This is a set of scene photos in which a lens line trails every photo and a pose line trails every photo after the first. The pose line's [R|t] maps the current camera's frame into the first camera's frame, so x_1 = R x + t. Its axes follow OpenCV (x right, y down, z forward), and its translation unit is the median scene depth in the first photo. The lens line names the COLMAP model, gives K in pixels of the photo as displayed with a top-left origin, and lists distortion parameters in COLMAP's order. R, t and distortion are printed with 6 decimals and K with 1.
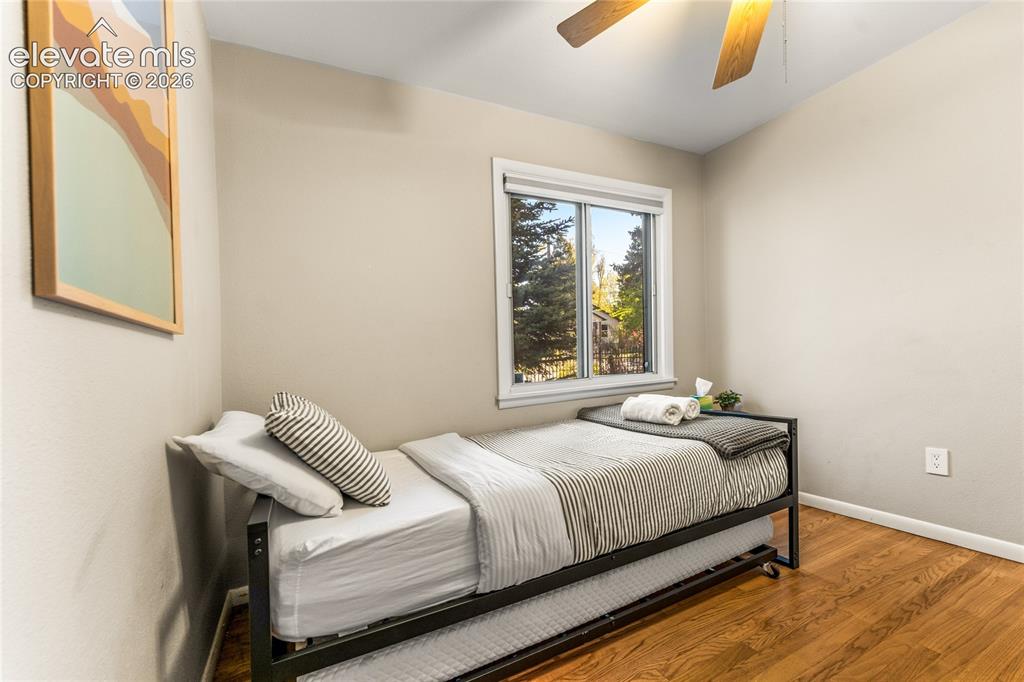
lens RADIAL K [[420.6, 0, 510.0], [0, 420.6, 355.5], [0, 0, 1]] dist [-0.013736, -0.000065]
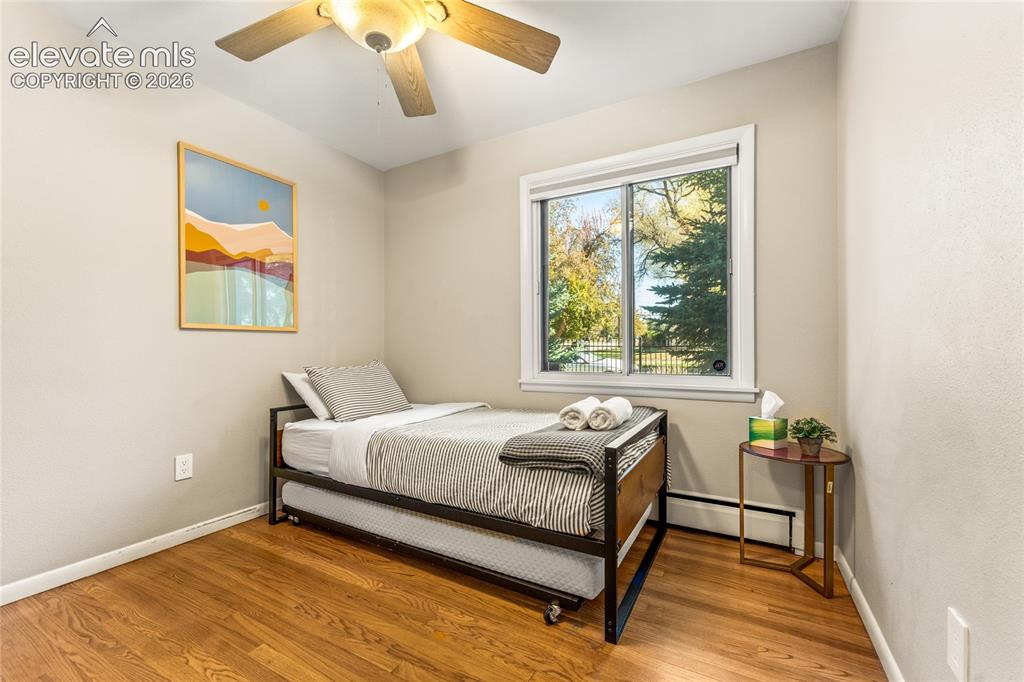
lens RADIAL K [[417.2, 0, 504.0], [0, 417.2, 340.4], [0, 0, 1]] dist [-0.009776, 0.000064]
pose [[0.545171, 0.031269, -0.837742, 1.223974], [-0.021191, 0.999499, 0.023517, -0.055302], [0.838057, 0.004931, 0.545560, 0.438518]]
